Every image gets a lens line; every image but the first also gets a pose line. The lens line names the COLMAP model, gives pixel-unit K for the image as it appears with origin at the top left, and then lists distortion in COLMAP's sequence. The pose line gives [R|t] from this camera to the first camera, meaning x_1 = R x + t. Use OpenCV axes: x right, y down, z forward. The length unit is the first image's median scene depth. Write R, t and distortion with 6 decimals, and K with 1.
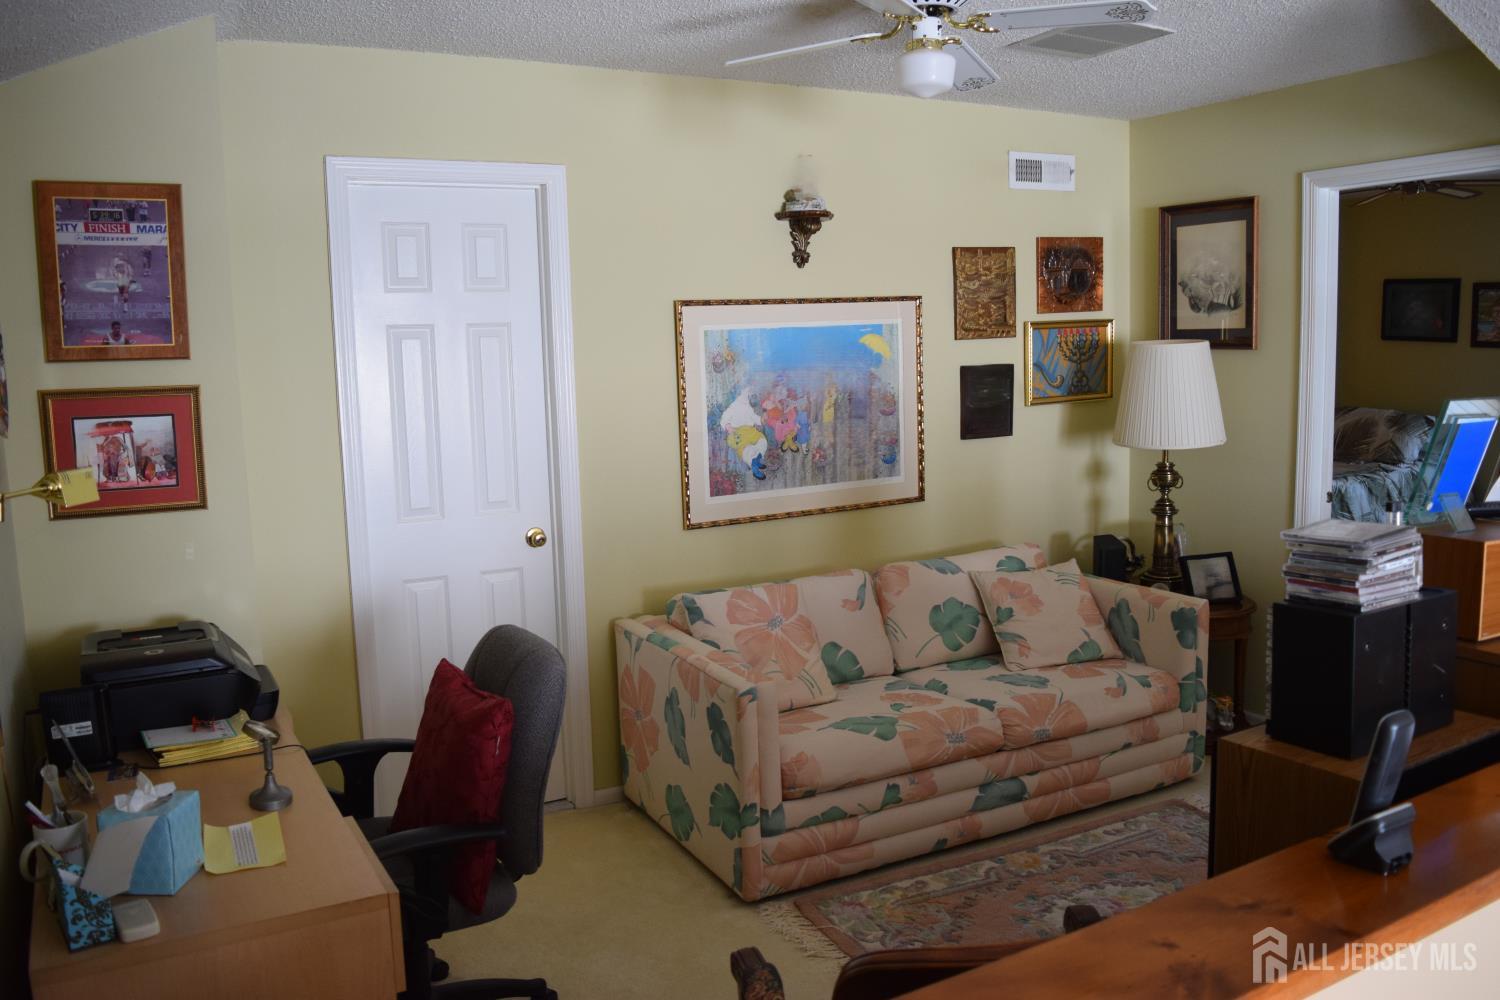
lens RADIAL K [[1190.1, 0, 750.0], [0, 1190.1, 500.0], [0, 0, 1]] dist [-0.069151, 0.001378]
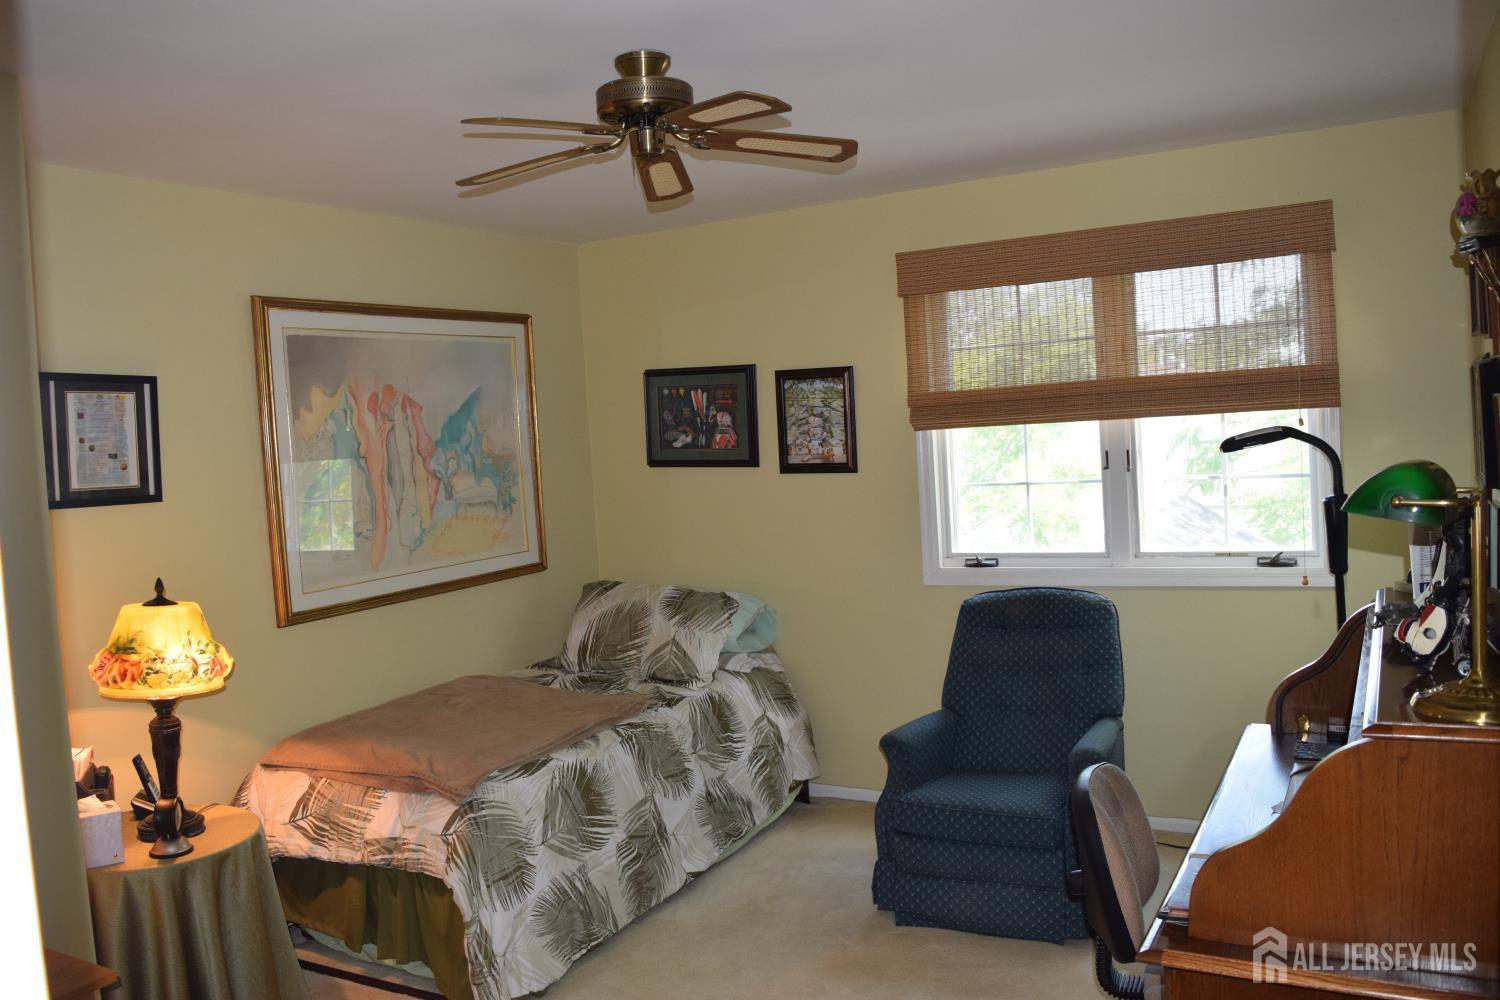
lens RADIAL K [[1190.1, 0, 750.0], [0, 1190.1, 500.0], [0, 0, 1]] dist [-0.069151, 0.001378]
pose [[0.856549, -0.051307, 0.513509, 0.286142], [0.100000, 0.992687, -0.067620, -0.077922], [-0.506284, 0.109270, 0.855416, 0.472624]]
